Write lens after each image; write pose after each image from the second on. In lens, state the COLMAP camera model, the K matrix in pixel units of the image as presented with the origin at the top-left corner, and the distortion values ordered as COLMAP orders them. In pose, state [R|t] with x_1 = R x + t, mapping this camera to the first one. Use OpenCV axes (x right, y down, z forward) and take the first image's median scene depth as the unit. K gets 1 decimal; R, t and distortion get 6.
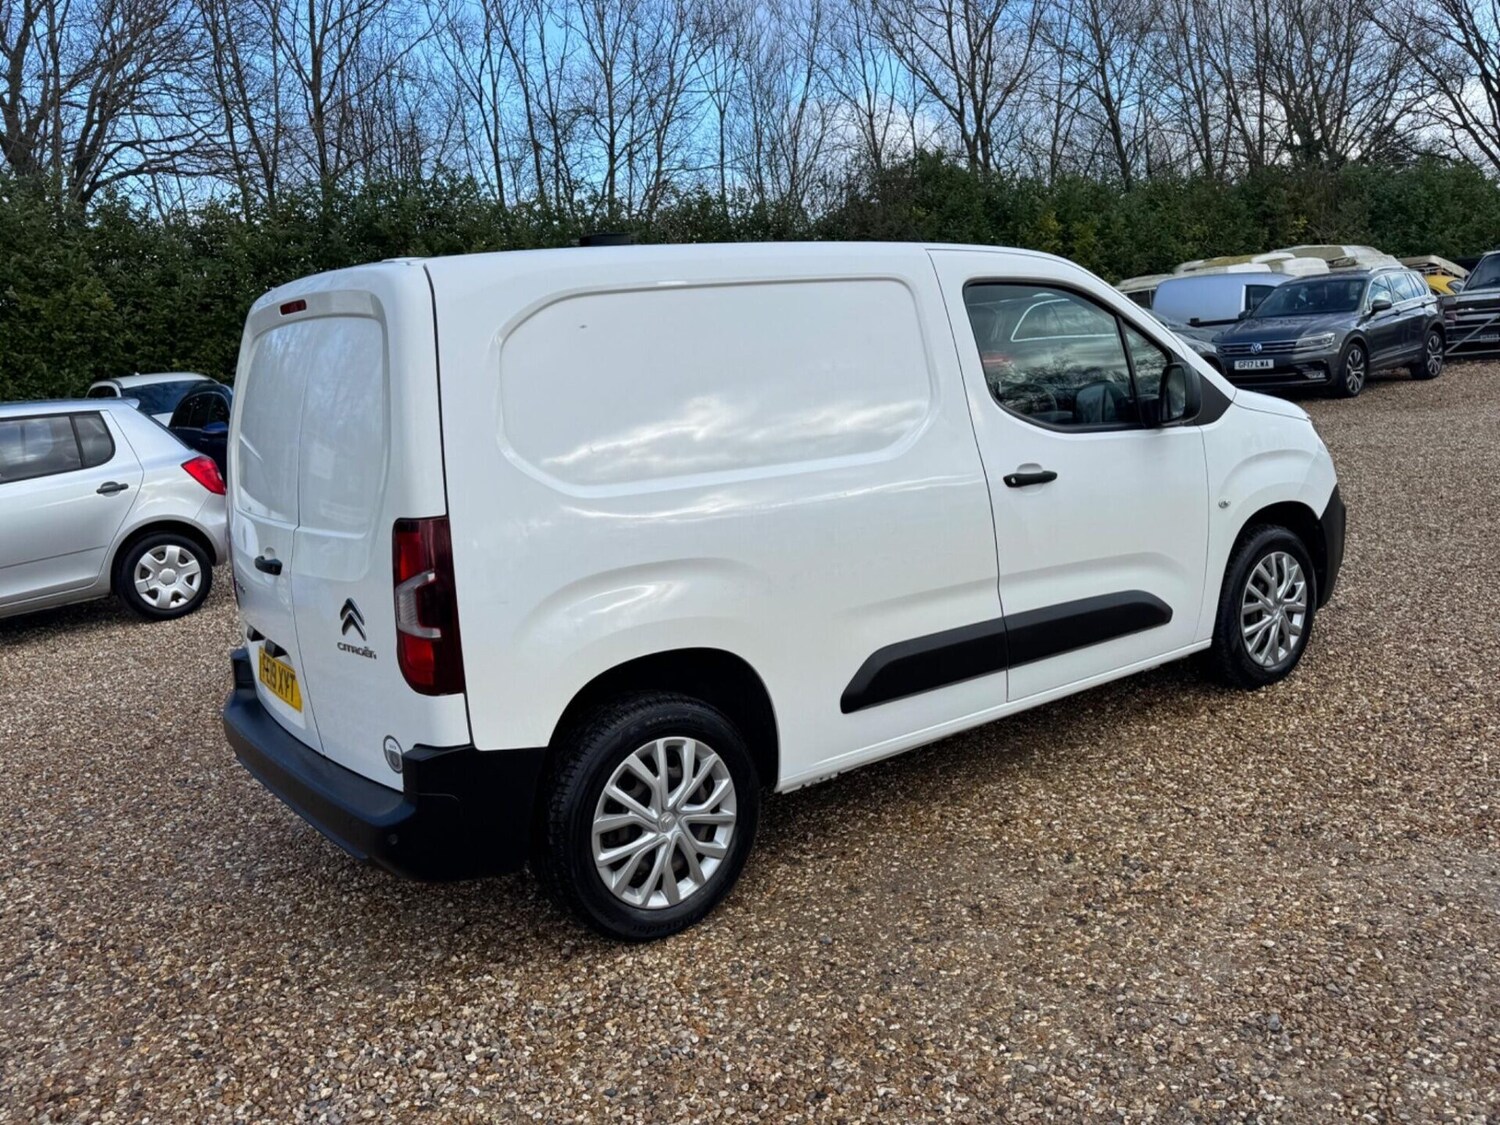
lens RADIAL K [[1133.8, 0, 746.4], [0, 1133.8, 572.9], [0, 0, 1]] dist [0.054952, -0.067330]
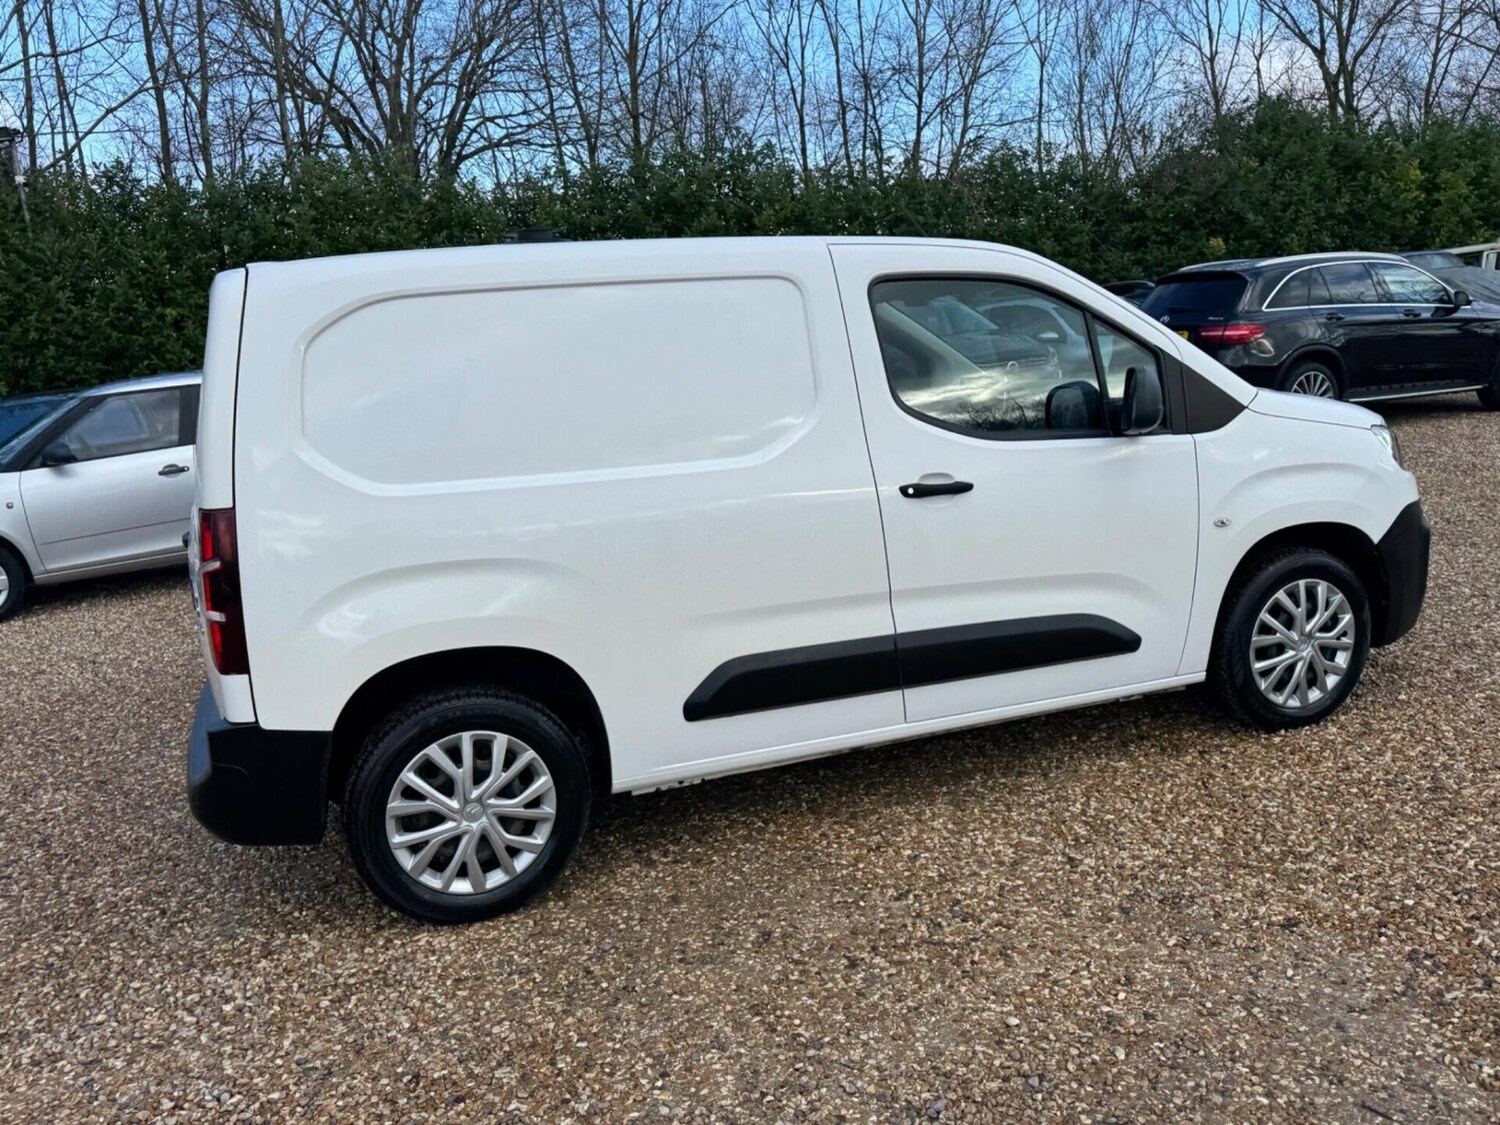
lens RADIAL K [[1133.8, 0, 746.4], [0, 1133.8, 572.9], [0, 0, 1]] dist [0.054952, -0.067330]
pose [[0.966342, 0.063518, -0.249295, 0.389606], [-0.055660, 0.997709, 0.038454, -0.048186], [0.251166, -0.023284, 0.967664, 0.062139]]
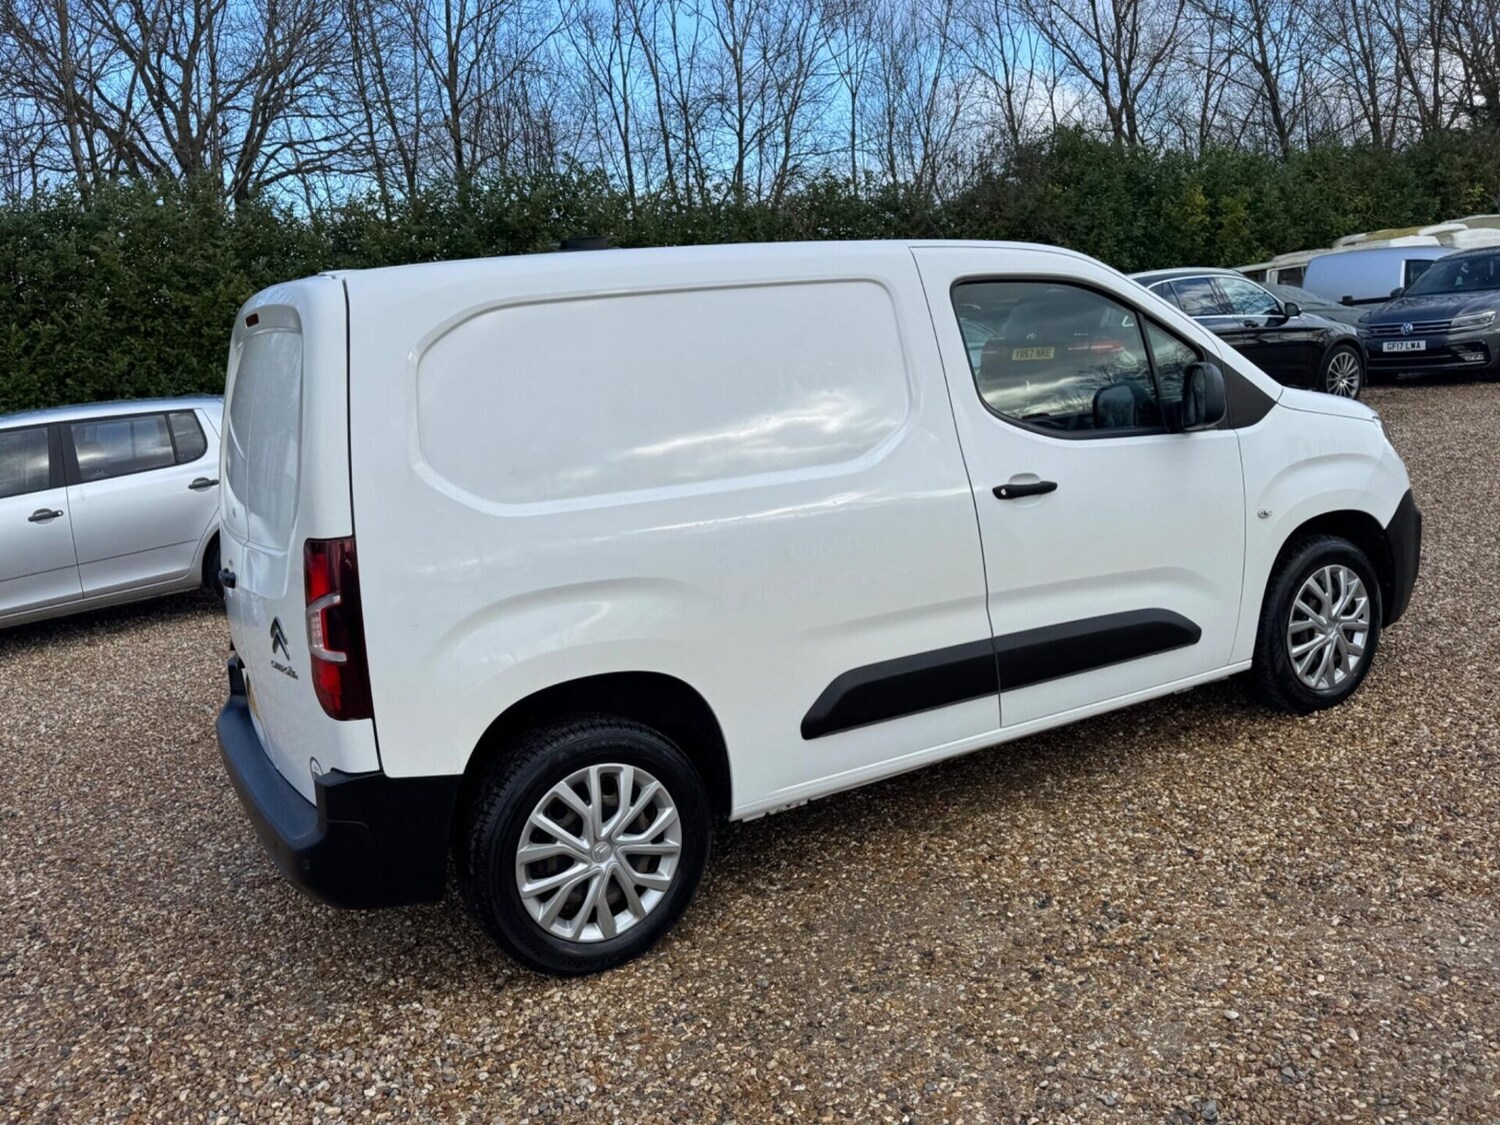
lens RADIAL K [[1144.6, 0, 750.0], [0, 1144.6, 562.5], [0, 0, 1]] dist [0.038988, -0.045271]
pose [[0.993953, 0.008881, -0.109449, 0.149359], [-0.008650, 0.999959, 0.002588, -0.027521], [0.109468, -0.001625, 0.993989, 0.047028]]
